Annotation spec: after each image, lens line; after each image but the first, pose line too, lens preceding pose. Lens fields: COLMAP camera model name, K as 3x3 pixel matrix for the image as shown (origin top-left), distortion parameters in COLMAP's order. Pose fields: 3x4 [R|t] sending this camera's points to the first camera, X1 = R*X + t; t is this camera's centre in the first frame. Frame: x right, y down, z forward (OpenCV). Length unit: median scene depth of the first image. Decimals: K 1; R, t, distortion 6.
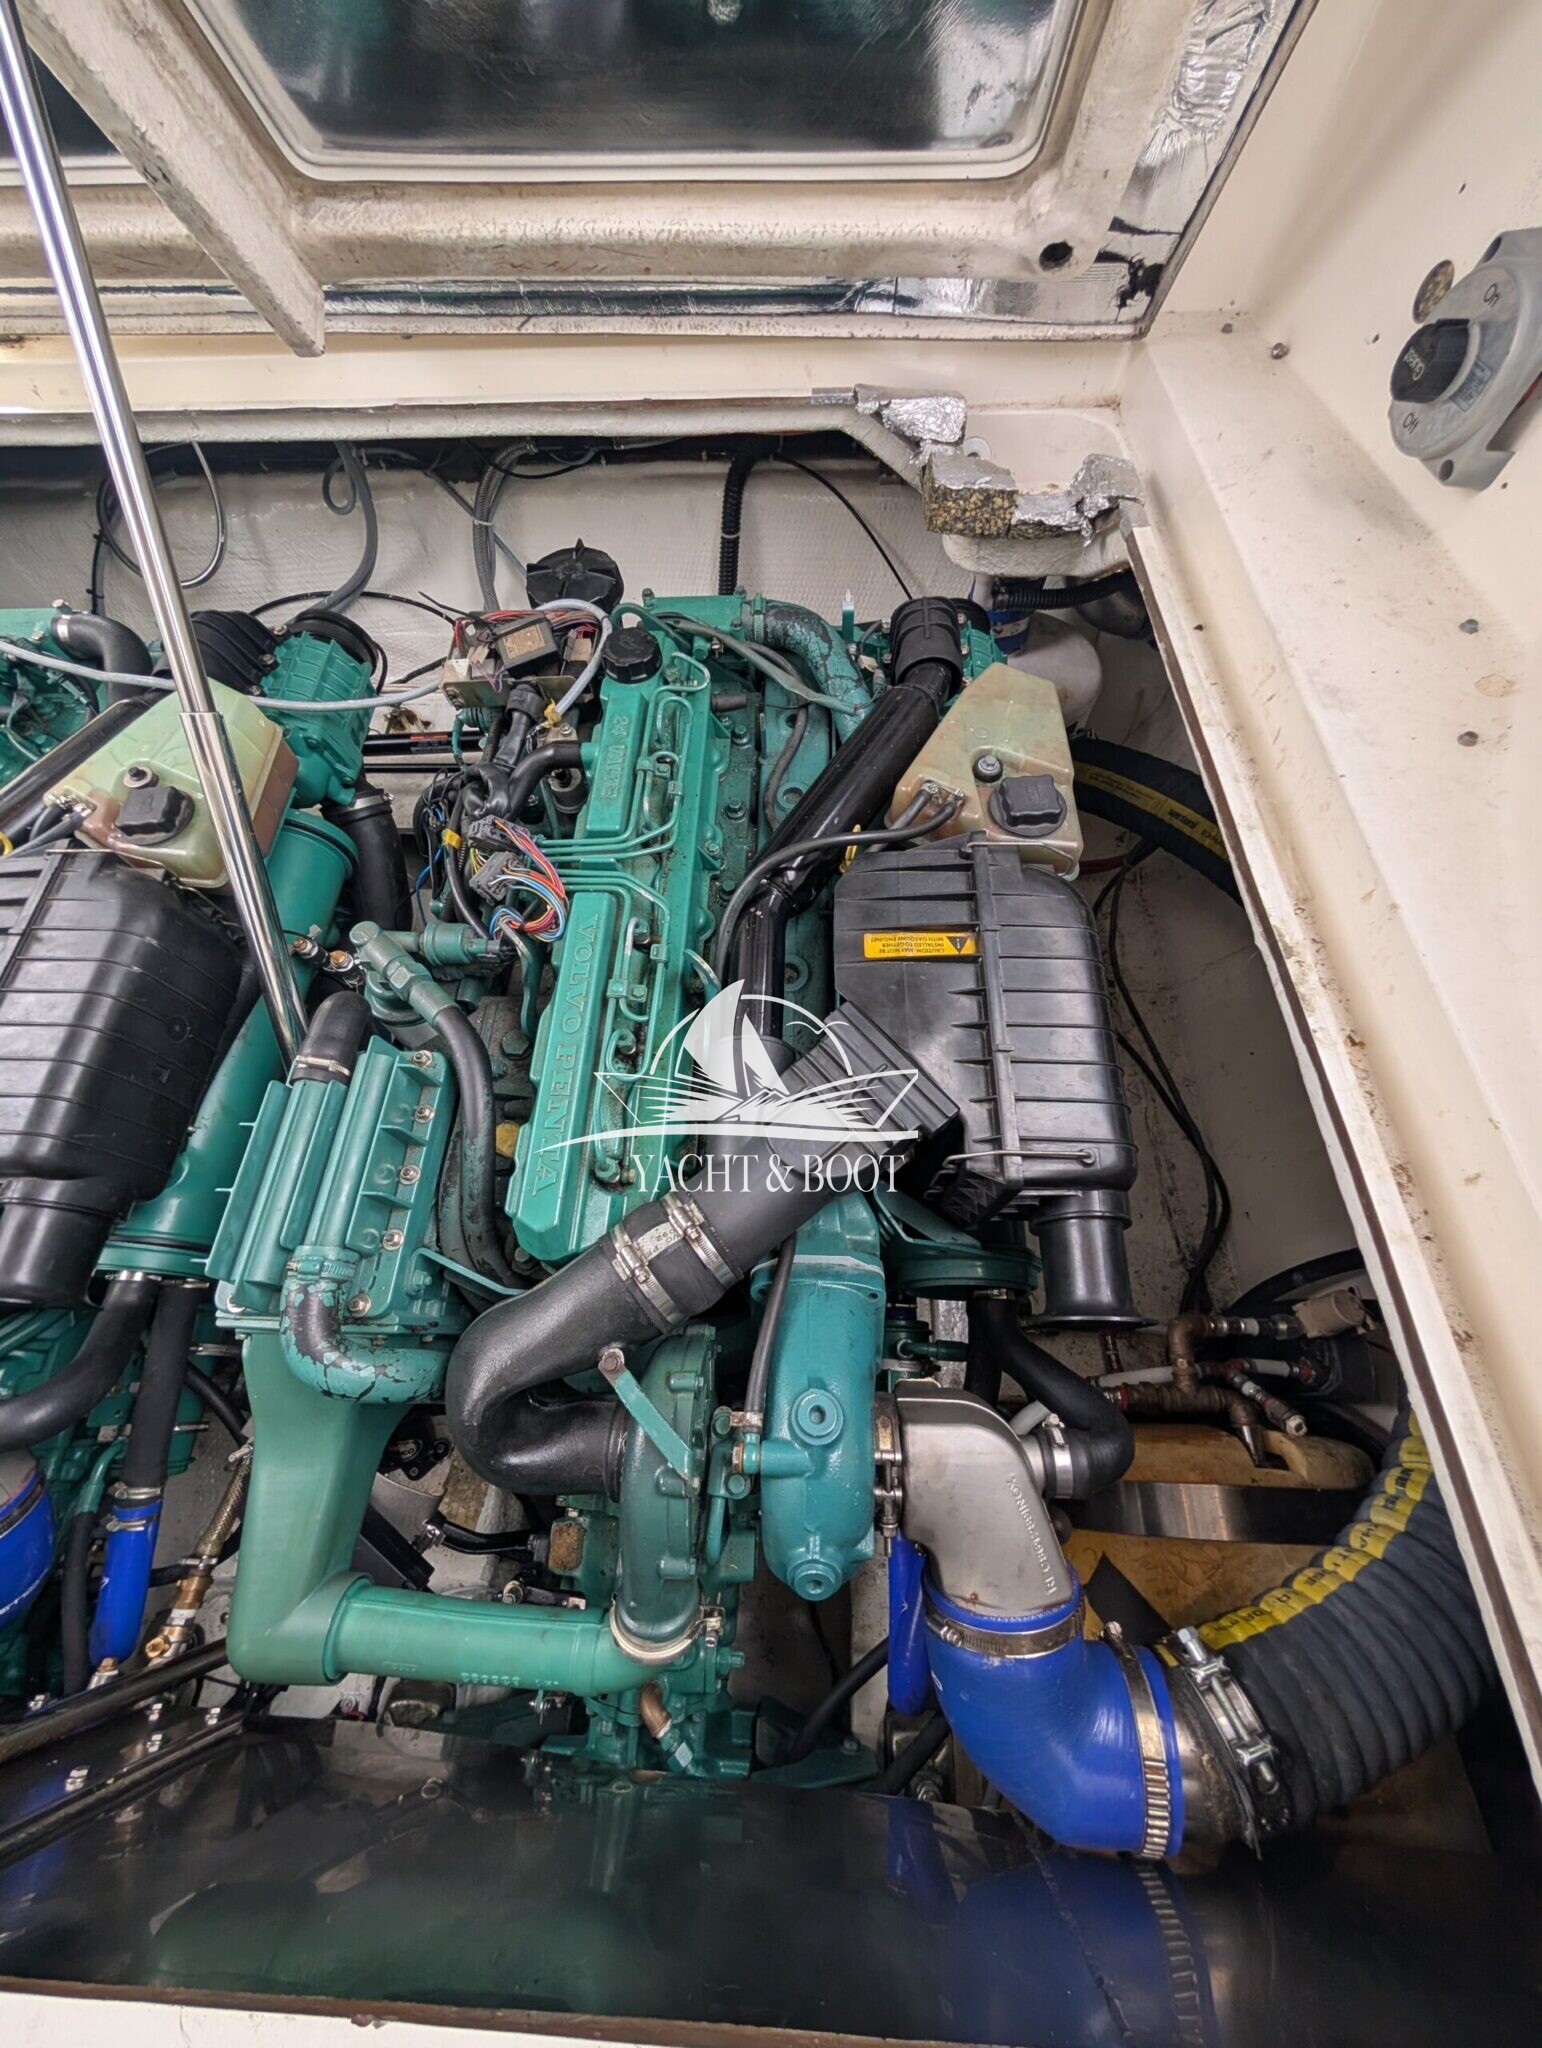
lens RADIAL K [[779.0, 0, 771.0], [0, 779.0, 1024.0], [0, 0, 1]] dist [0.000703, 0.000129]
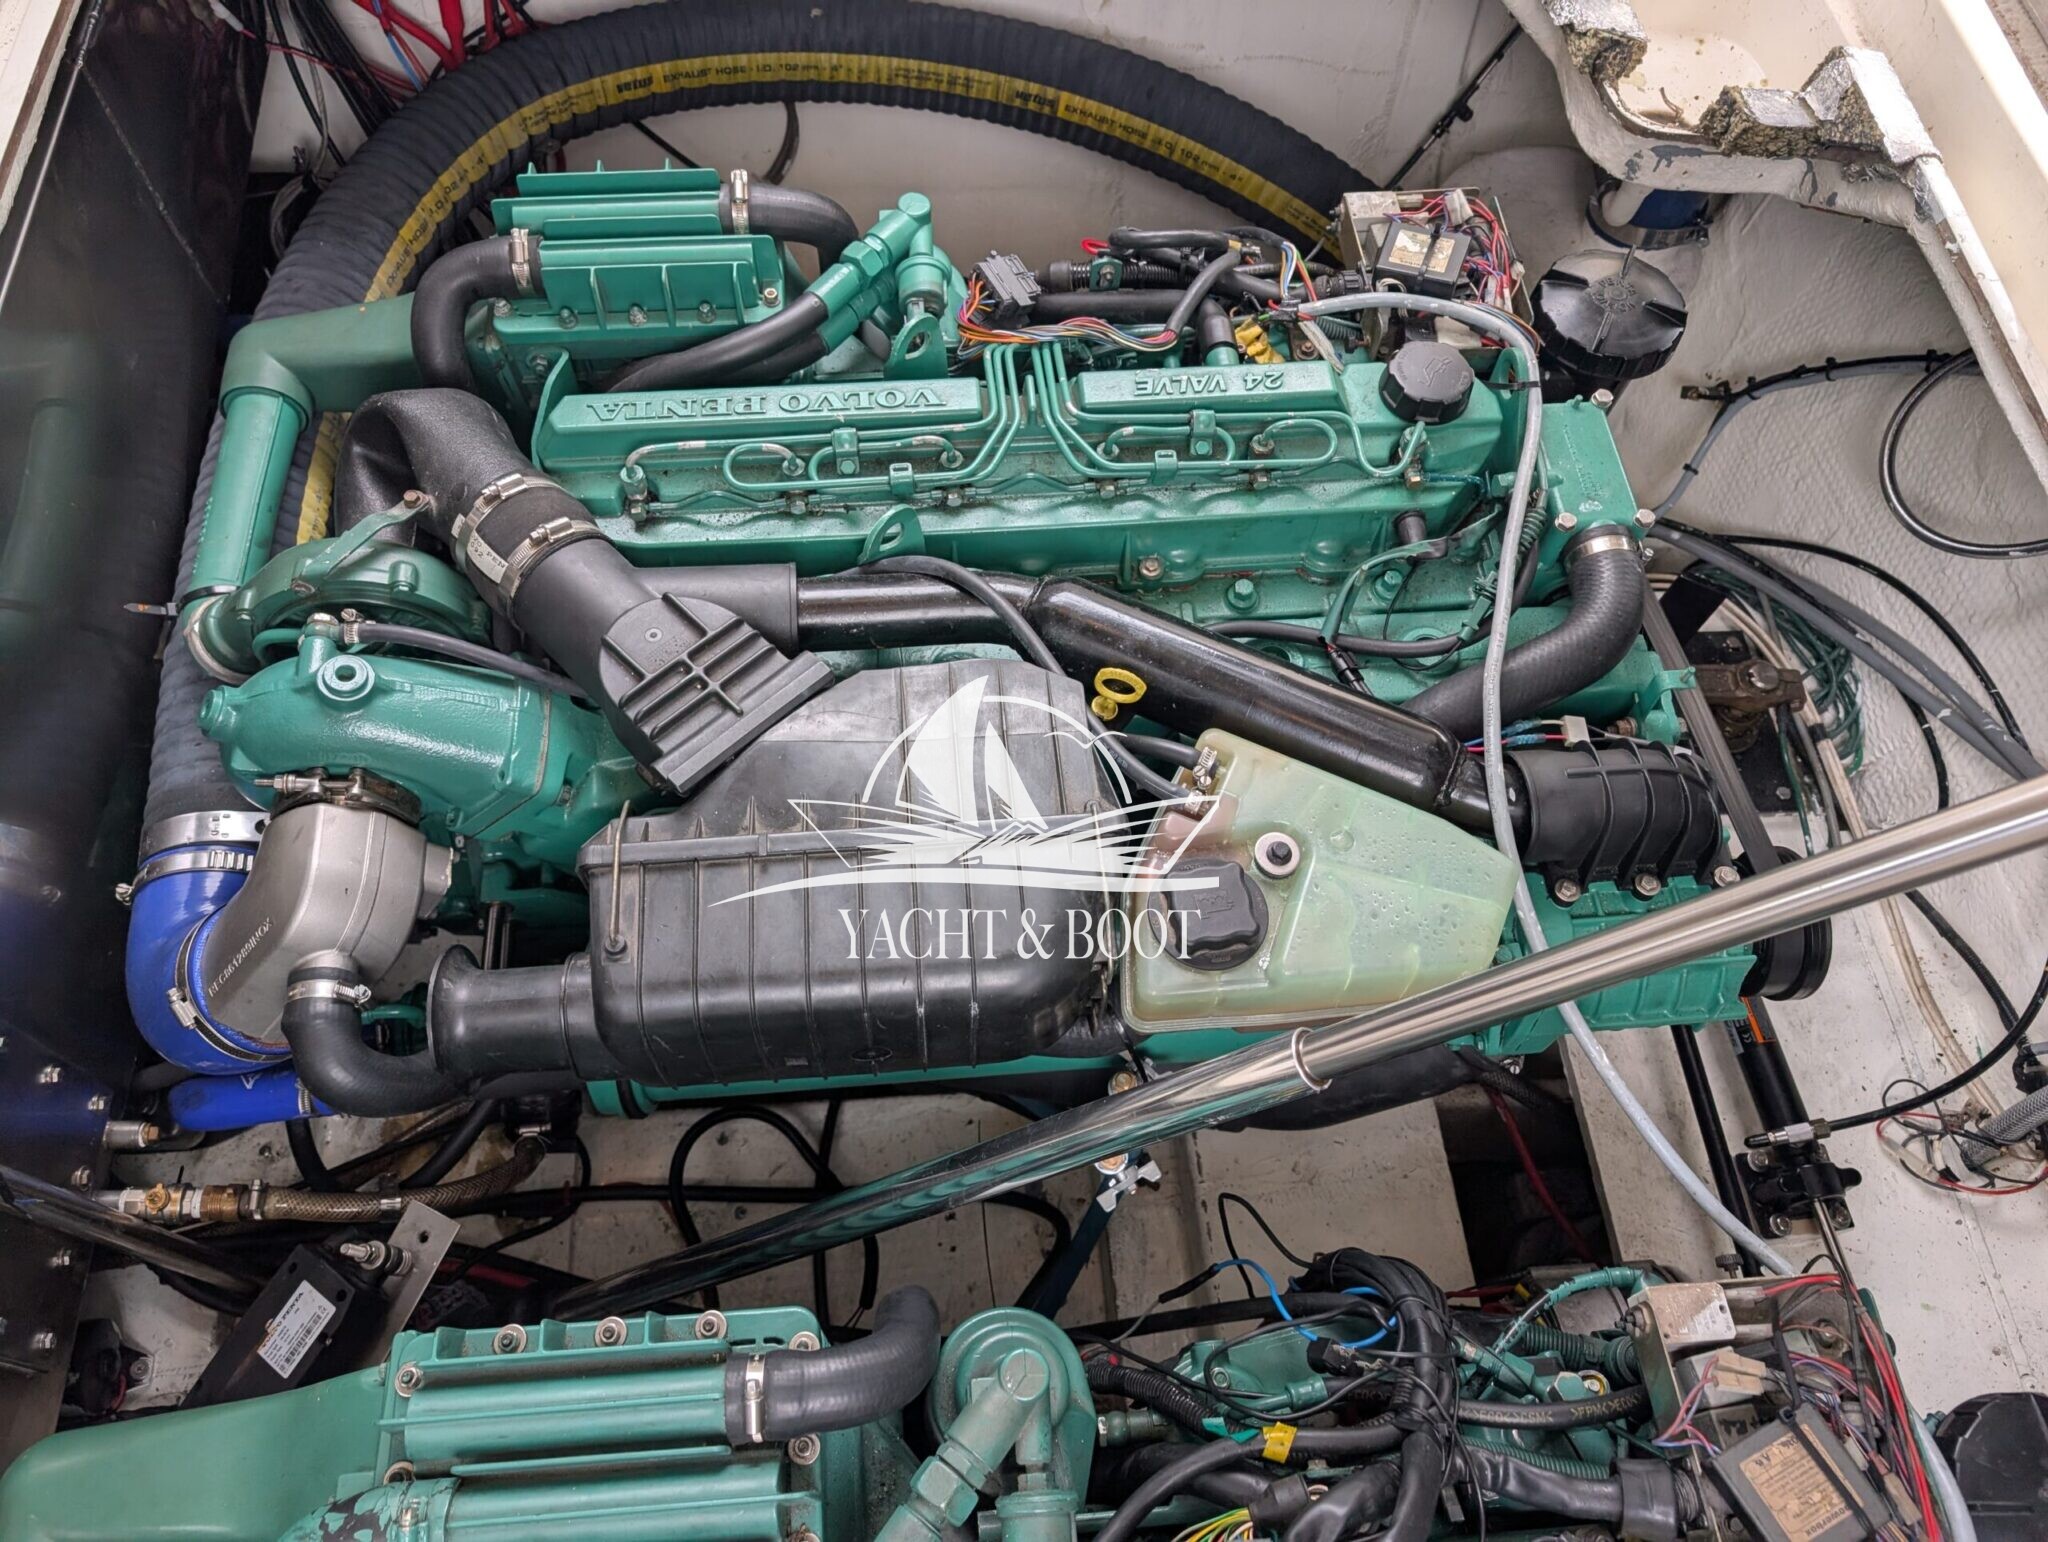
lens RADIAL K [[1454.0, 0, 1019.5], [0, 1454.0, 765.9], [0, 0, 1]] dist [0.004194, -0.006046]
pose [[0.109116, 0.893905, -0.434773, -0.571834], [-0.911243, 0.264705, 0.315544, -0.702457], [0.397153, 0.361753, 0.843448, -0.068439]]
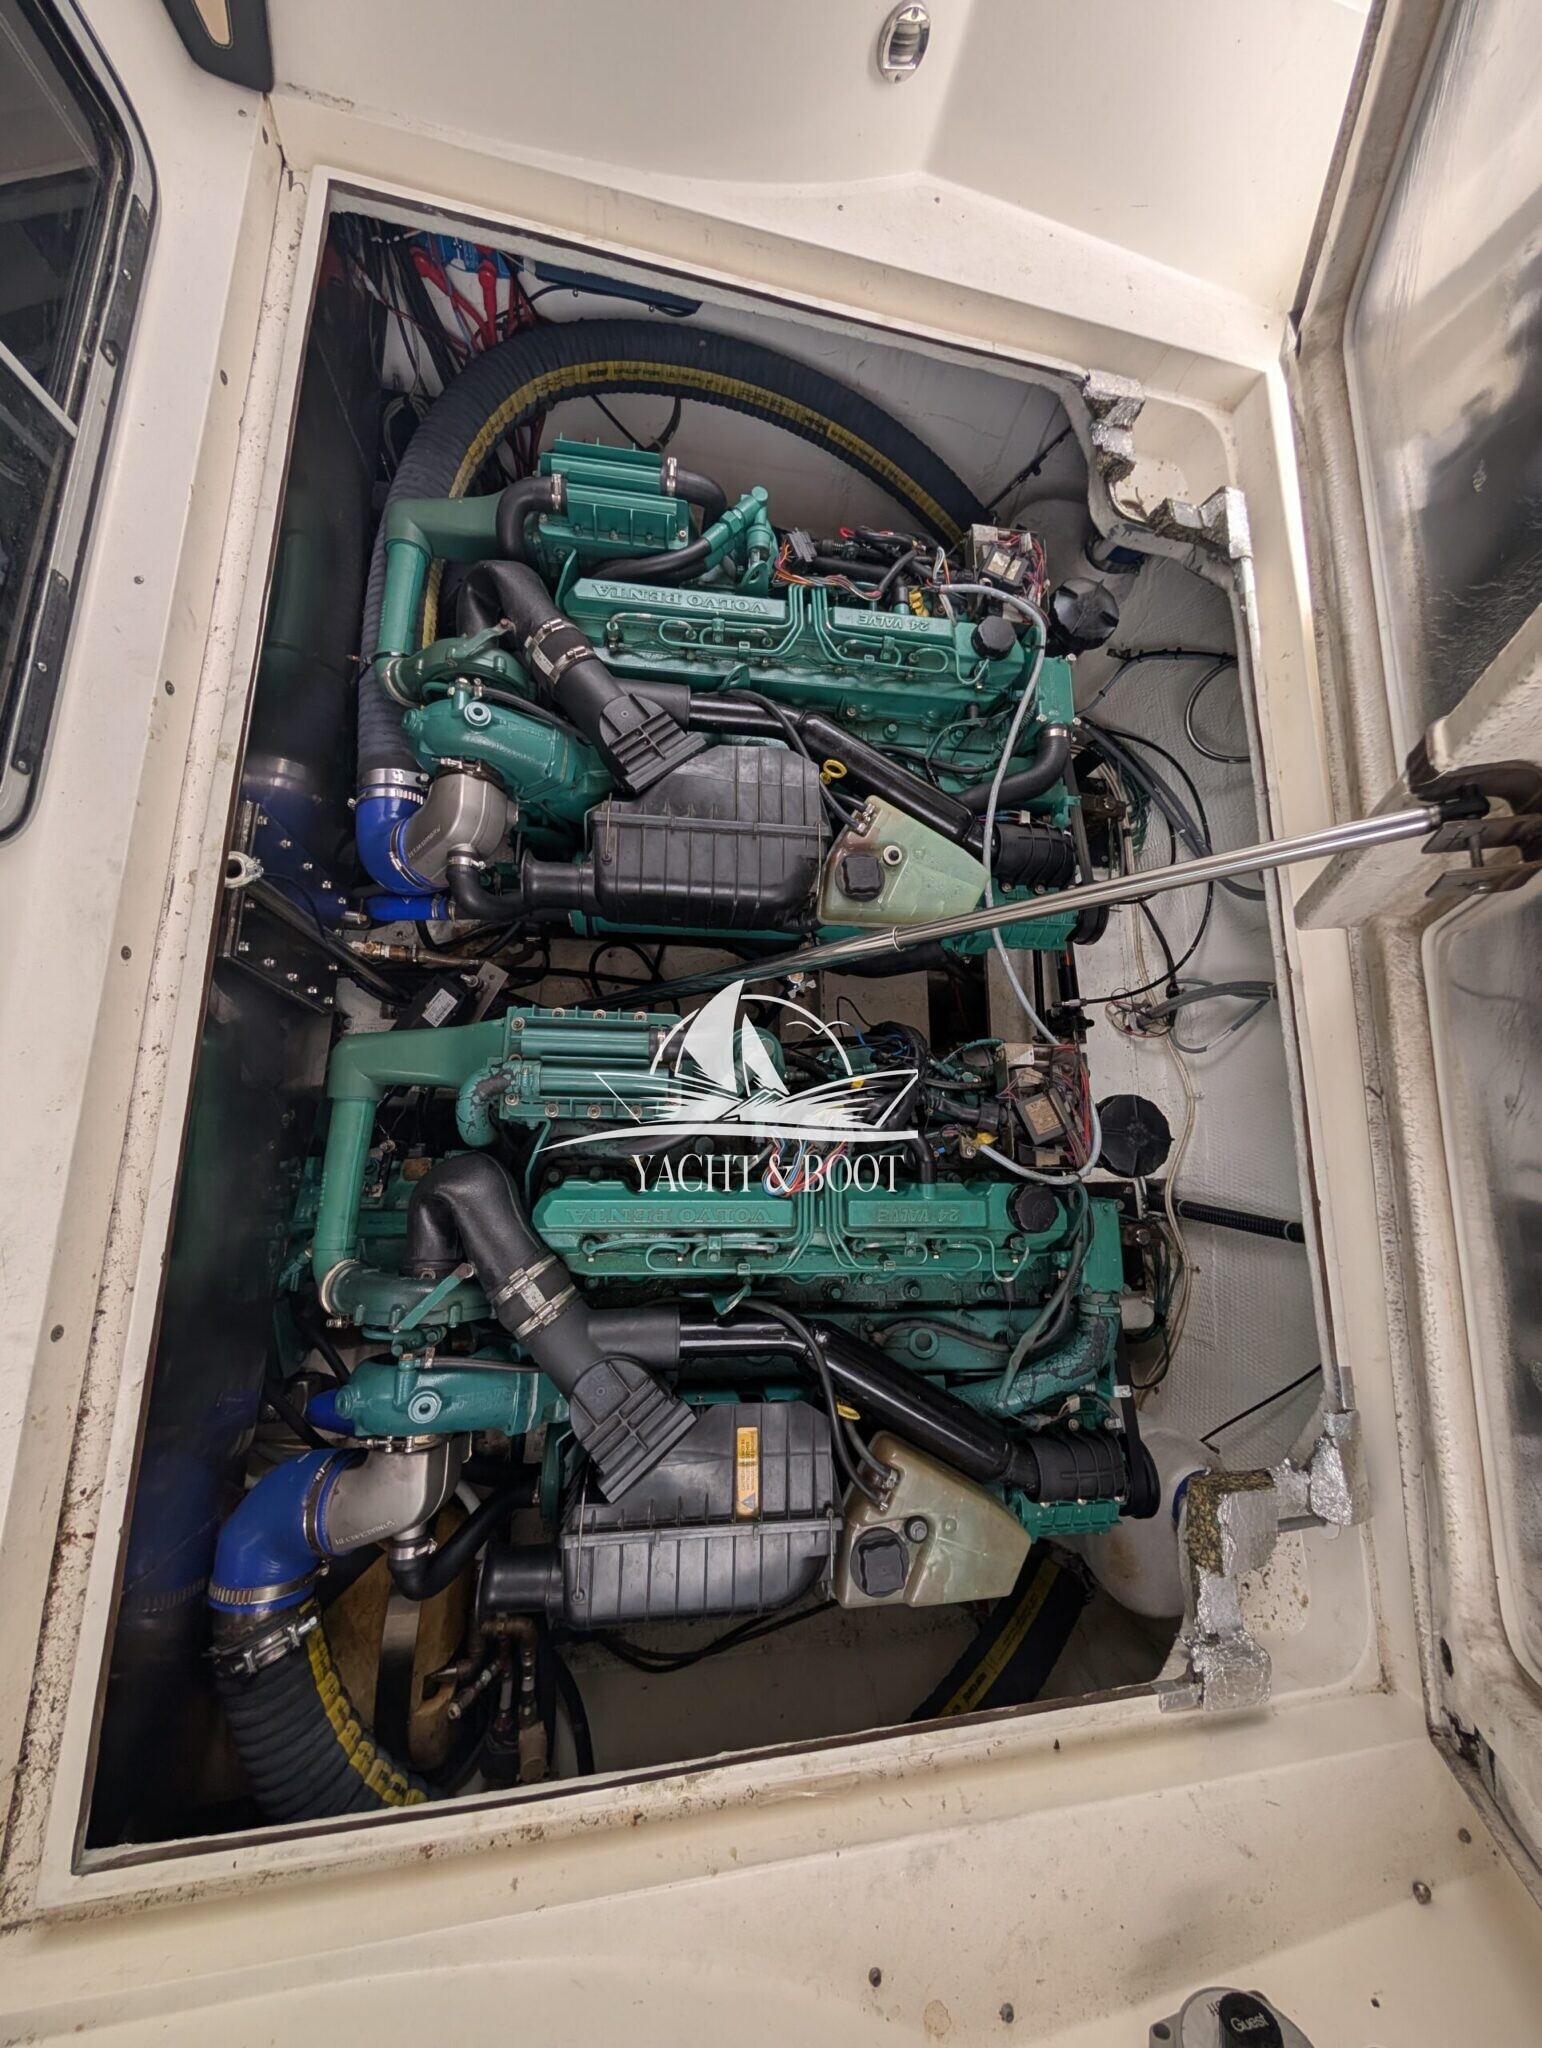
lens RADIAL K [[764.0, 0, 771.0], [0, 764.0, 1024.0], [0, 0, 1]] dist [-0.002236, 0.000135]
pose [[0.020491, 0.987805, -0.154339, -0.436313], [-0.958186, 0.063471, 0.279019, -0.654041], [0.285413, 0.142168, 0.947802, -0.428232]]
